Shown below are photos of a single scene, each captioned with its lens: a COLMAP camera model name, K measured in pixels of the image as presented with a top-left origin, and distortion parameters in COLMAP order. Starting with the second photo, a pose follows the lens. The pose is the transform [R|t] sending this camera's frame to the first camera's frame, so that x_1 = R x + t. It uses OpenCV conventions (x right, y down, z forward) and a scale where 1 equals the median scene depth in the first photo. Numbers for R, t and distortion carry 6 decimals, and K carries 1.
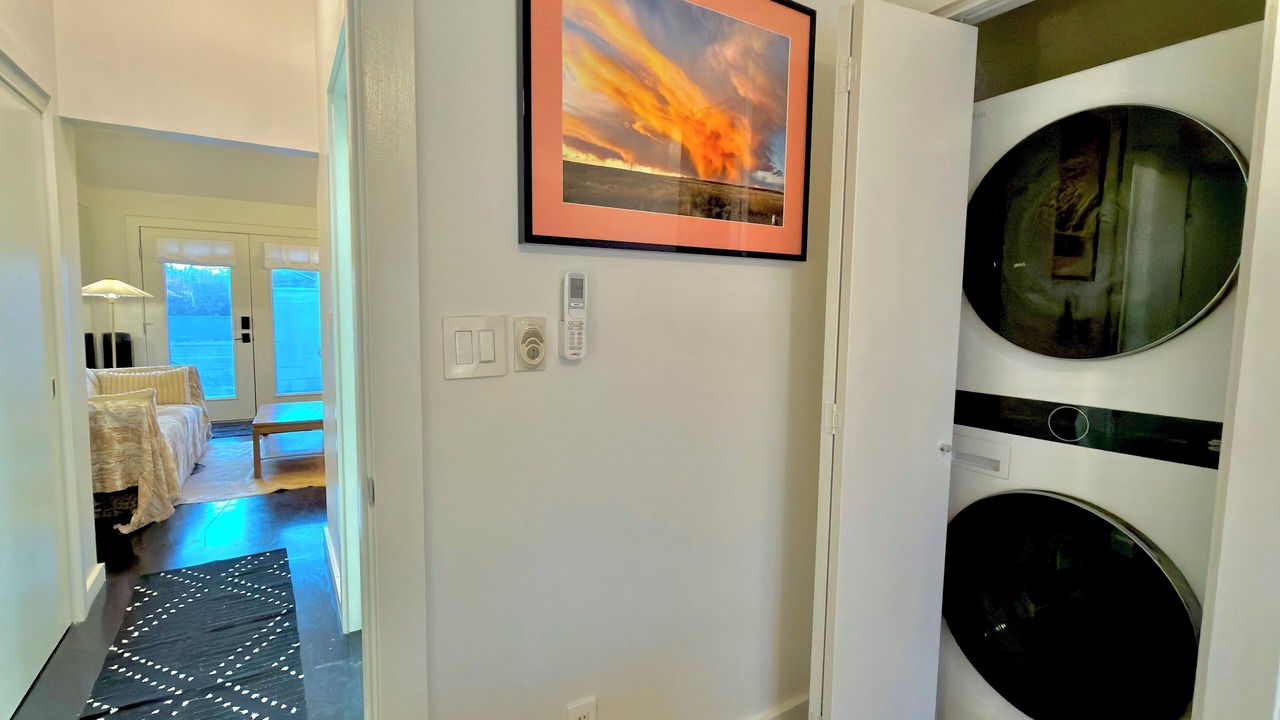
lens RADIAL K [[590.1, 0, 633.2], [0, 590.1, 360.4], [0, 0, 1]] dist [-0.002253, 0.000061]
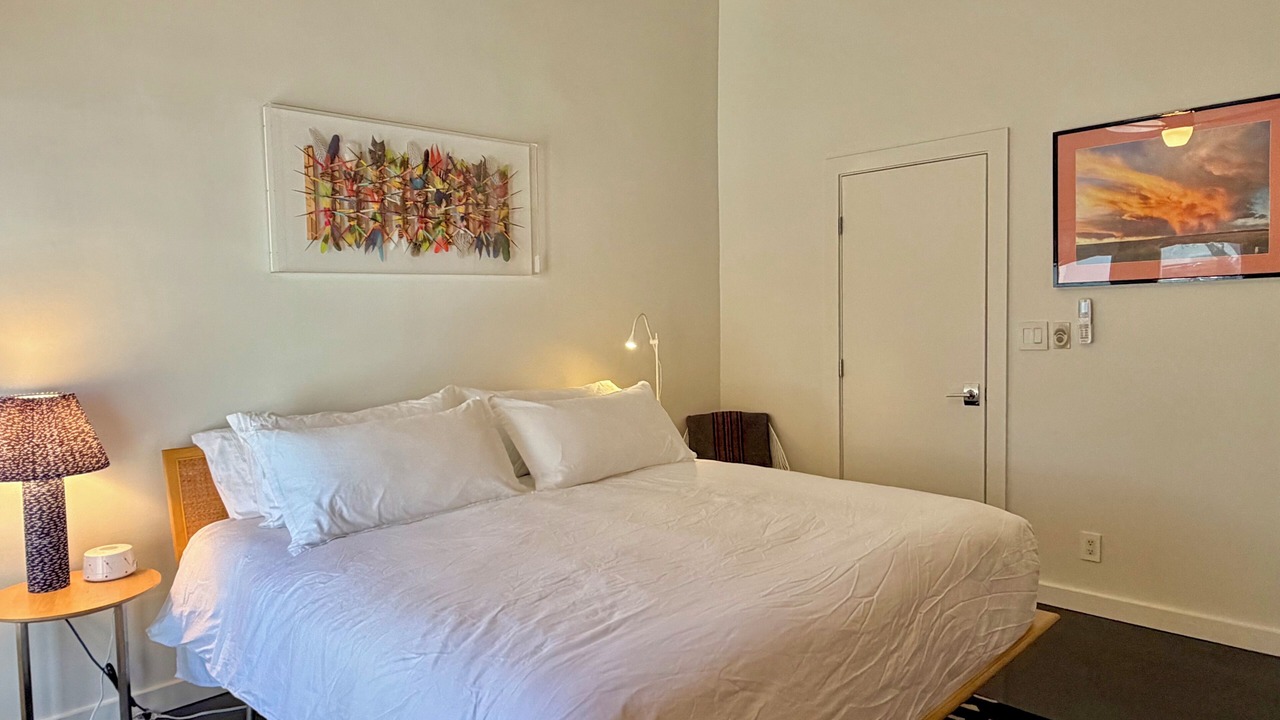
lens RADIAL K [[806.5, 0, 634.8], [0, 806.5, 364.8], [0, 0, 1]] dist [-0.022751, 0.003825]
pose [[0.239575, 0.035151, -0.970241, 2.002818], [-0.058048, 0.998075, 0.021826, 0.091549], [0.969141, 0.051092, 0.241154, -1.016006]]
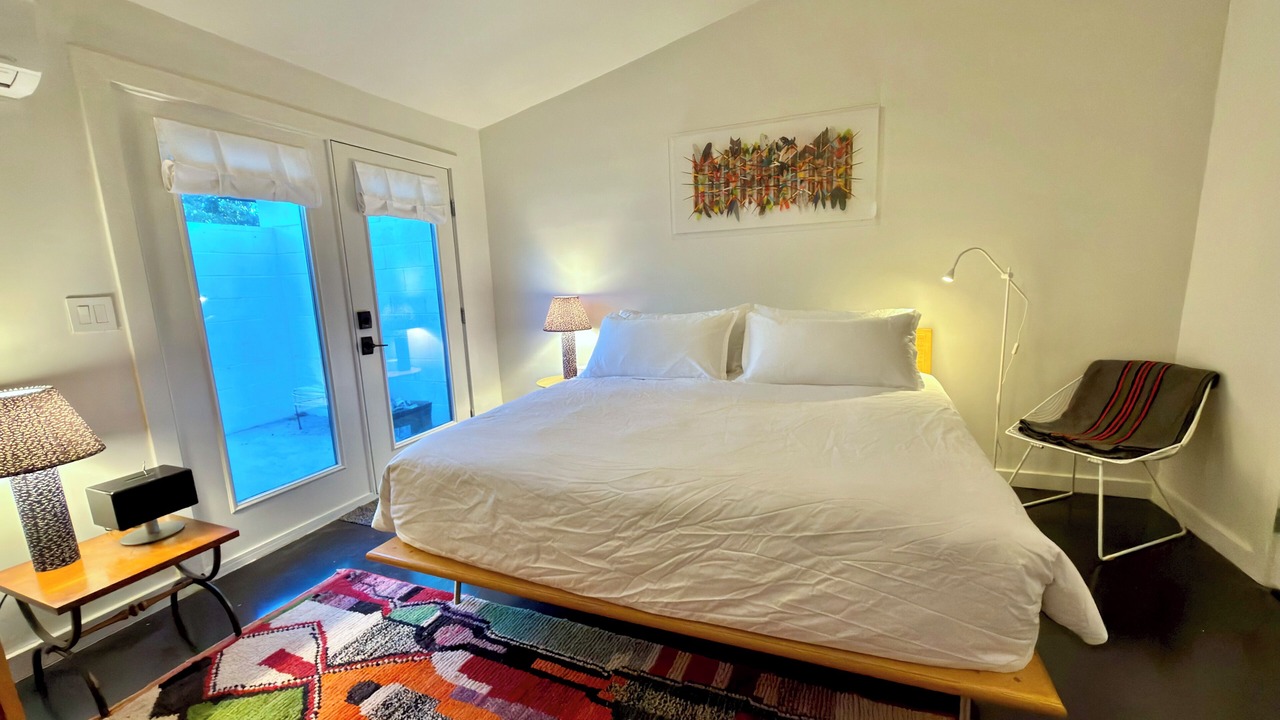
lens RADIAL K [[530.4, 0, 634.1], [0, 530.4, 370.6], [0, 0, 1]] dist [0.000711, 0.000516]
pose [[-0.802152, 0.119522, -0.585035, 1.381510], [-0.027447, 0.971346, 0.236079, -0.014317], [0.596489, 0.205429, -0.775887, 0.540978]]
